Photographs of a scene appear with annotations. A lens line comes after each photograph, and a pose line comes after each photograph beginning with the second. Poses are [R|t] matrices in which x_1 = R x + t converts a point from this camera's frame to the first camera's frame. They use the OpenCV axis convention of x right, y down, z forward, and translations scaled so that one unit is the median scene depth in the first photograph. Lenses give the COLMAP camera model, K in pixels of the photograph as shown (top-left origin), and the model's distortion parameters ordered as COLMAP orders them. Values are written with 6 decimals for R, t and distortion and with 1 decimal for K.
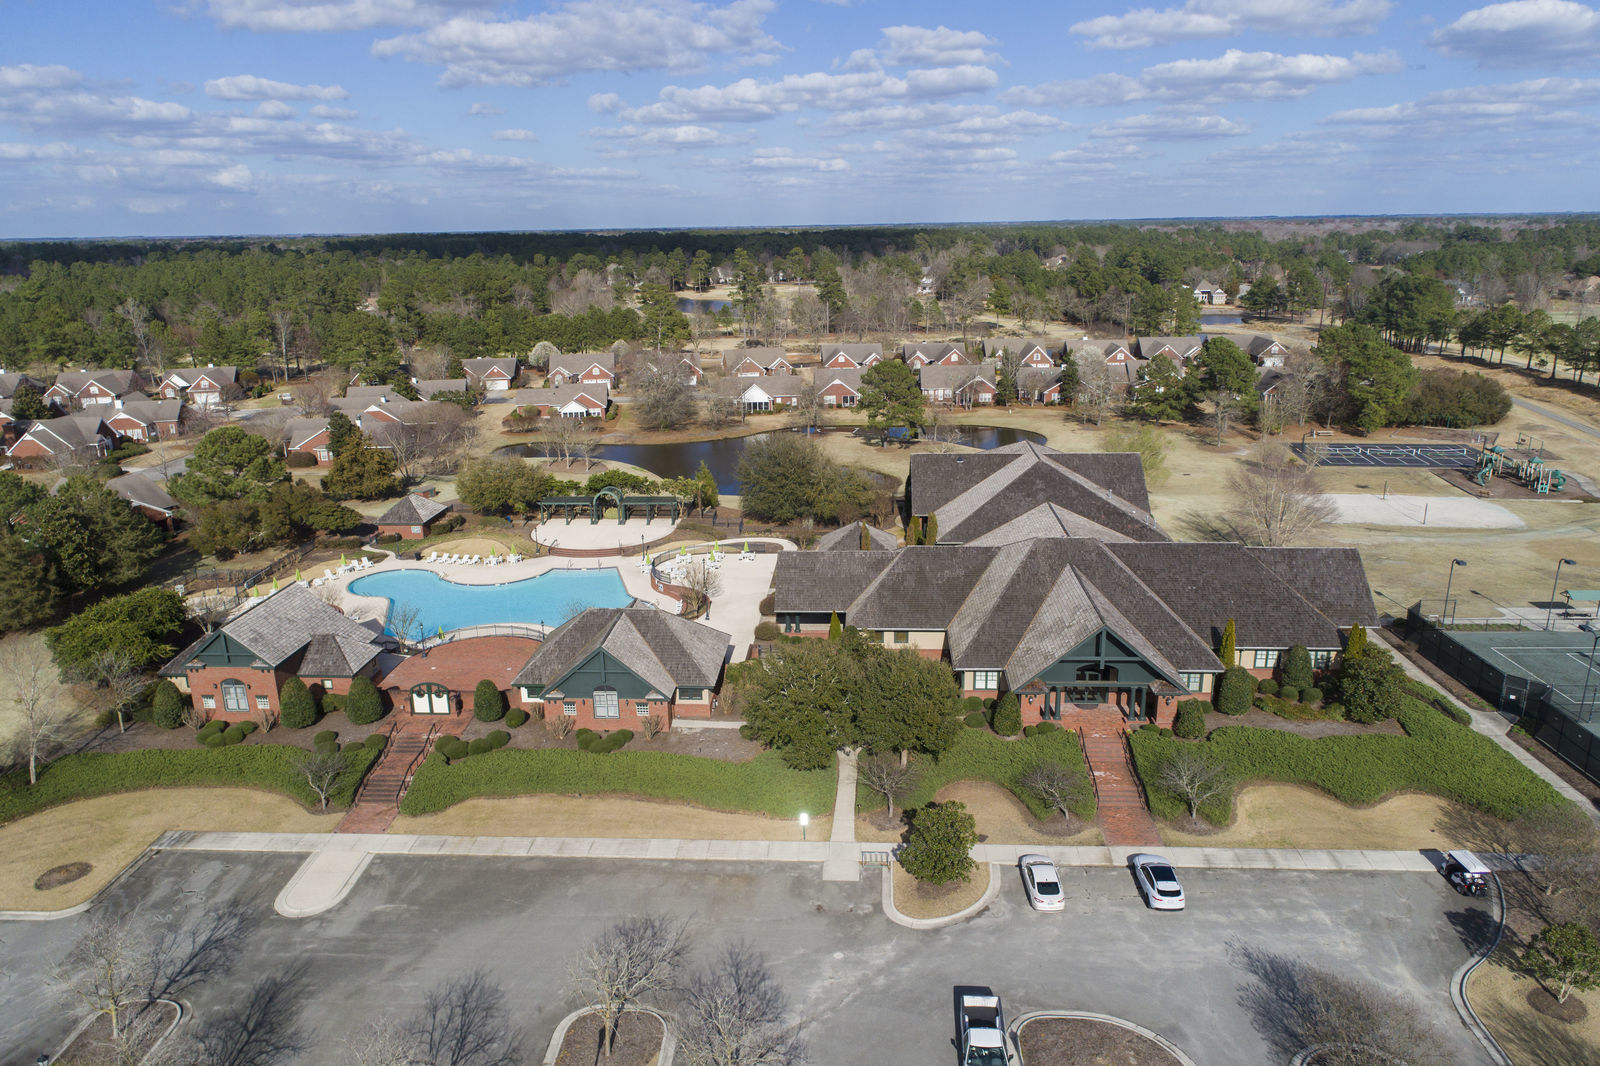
lens RADIAL K [[1070.4, 0, 800.0], [0, 1070.4, 533.0], [0, 0, 1]] dist [-0.005650, 0.004861]
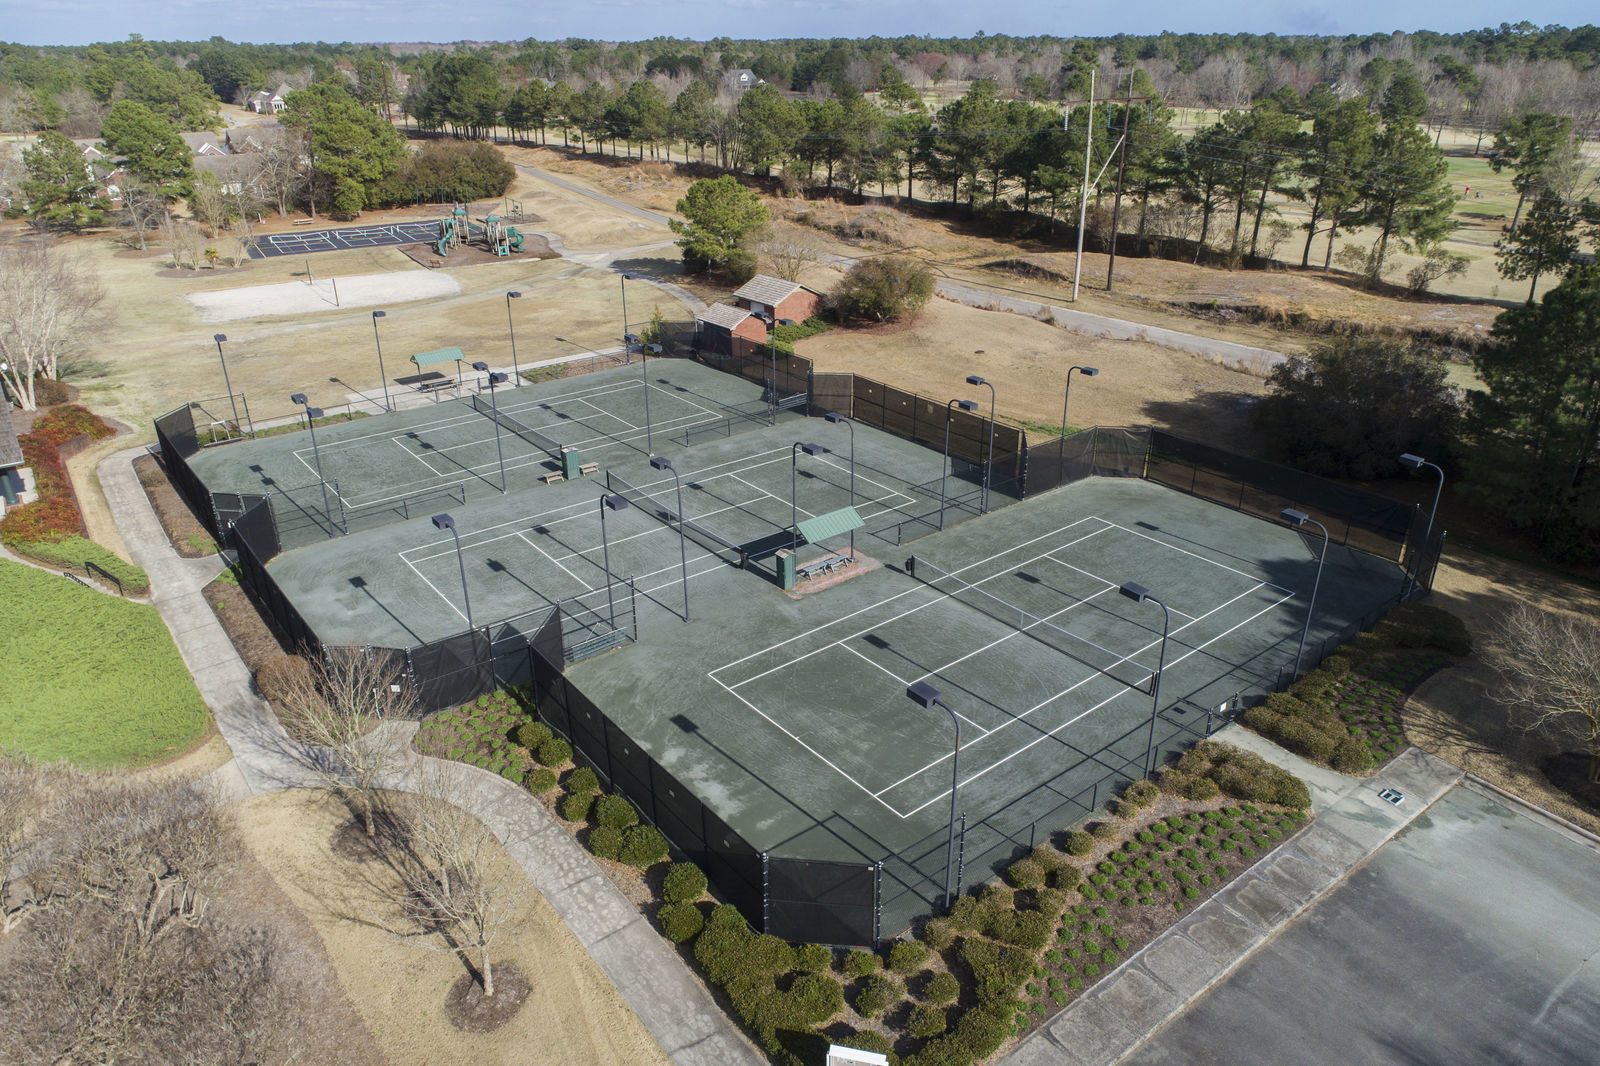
lens RADIAL K [[1070.4, 0, 800.0], [0, 1070.4, 533.0], [0, 0, 1]] dist [-0.005650, 0.004861]
pose [[0.761130, -0.263299, 0.592751, 0.405506], [0.176946, 0.963522, 0.200785, 0.065255], [-0.623996, -0.047939, 0.779956, 0.210505]]
